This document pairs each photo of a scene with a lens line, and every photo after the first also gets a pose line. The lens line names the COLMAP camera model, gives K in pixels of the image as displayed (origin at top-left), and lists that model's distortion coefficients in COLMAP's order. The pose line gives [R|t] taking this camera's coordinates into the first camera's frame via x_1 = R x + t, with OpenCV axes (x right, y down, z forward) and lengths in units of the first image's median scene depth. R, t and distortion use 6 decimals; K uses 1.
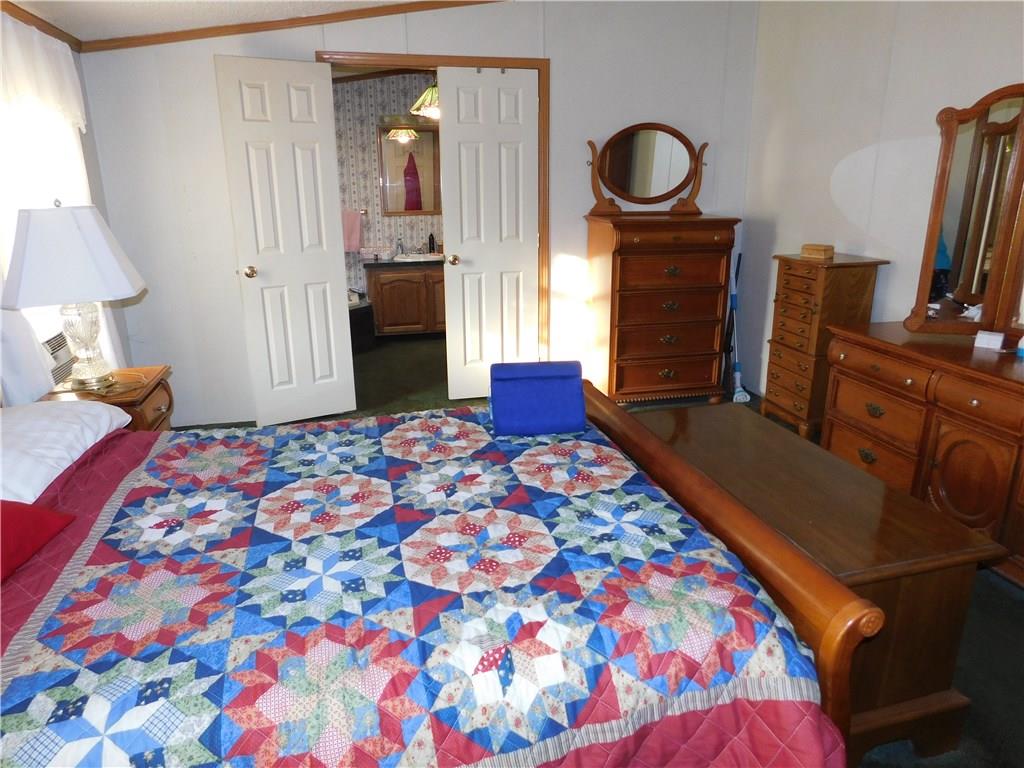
lens RADIAL K [[680.5, 0, 512.0], [0, 680.5, 384.0], [0, 0, 1]] dist [-0.067775, 0.055322]
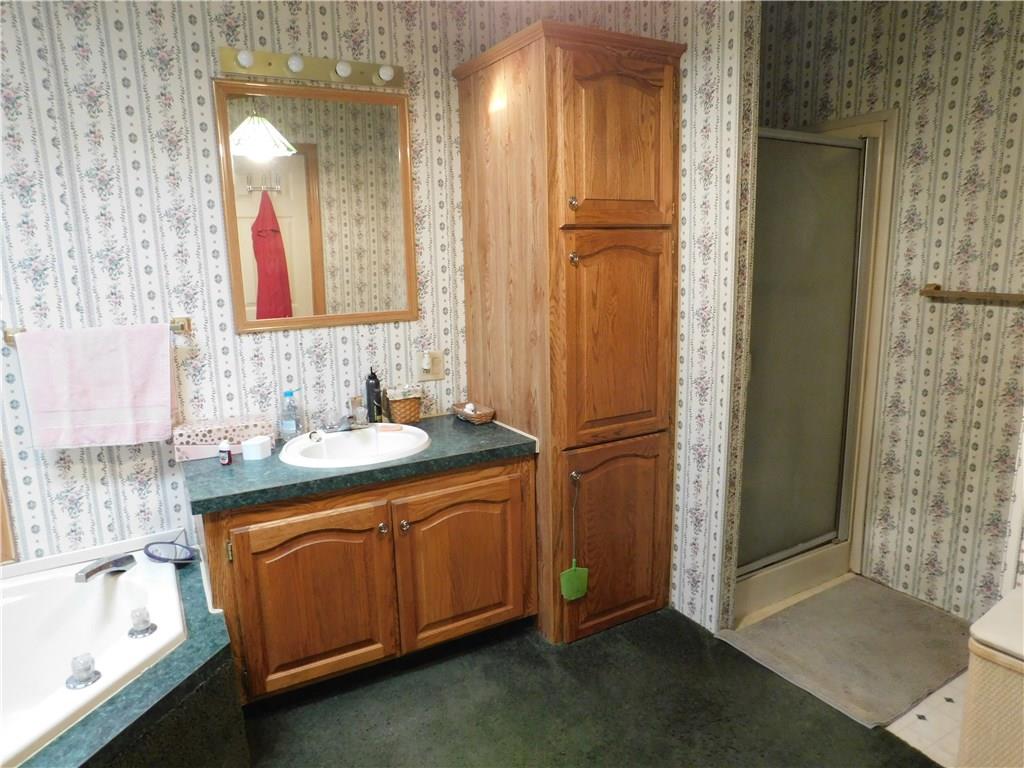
lens RADIAL K [[680.5, 0, 512.0], [0, 680.5, 384.0], [0, 0, 1]] dist [-0.067775, 0.055322]
pose [[0.964482, -0.060606, 0.257103, -0.337368], [0.085563, 0.992526, -0.087014, -0.417213], [-0.249907, 0.105922, 0.962459, 1.459885]]
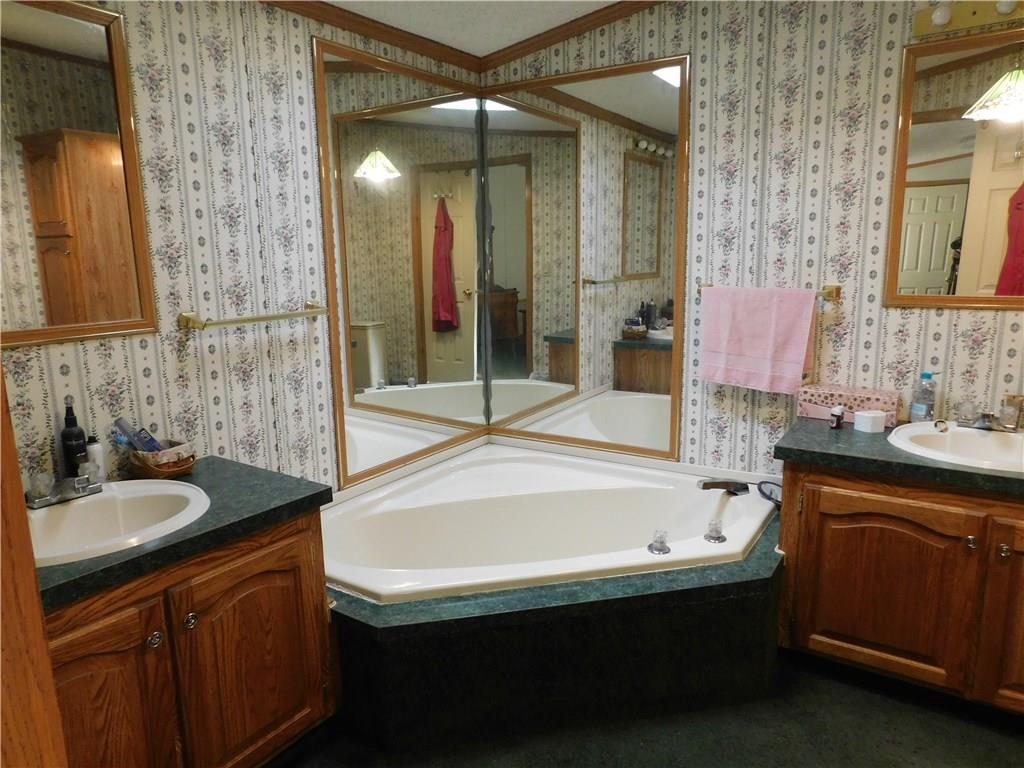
lens RADIAL K [[680.5, 0, 512.0], [0, 680.5, 384.0], [0, 0, 1]] dist [-0.067775, 0.055322]
pose [[0.675752, 0.141813, -0.723359, -0.148229], [-0.201030, 0.979576, 0.004243, -0.398561], [0.709187, 0.142550, 0.690459, 1.460797]]
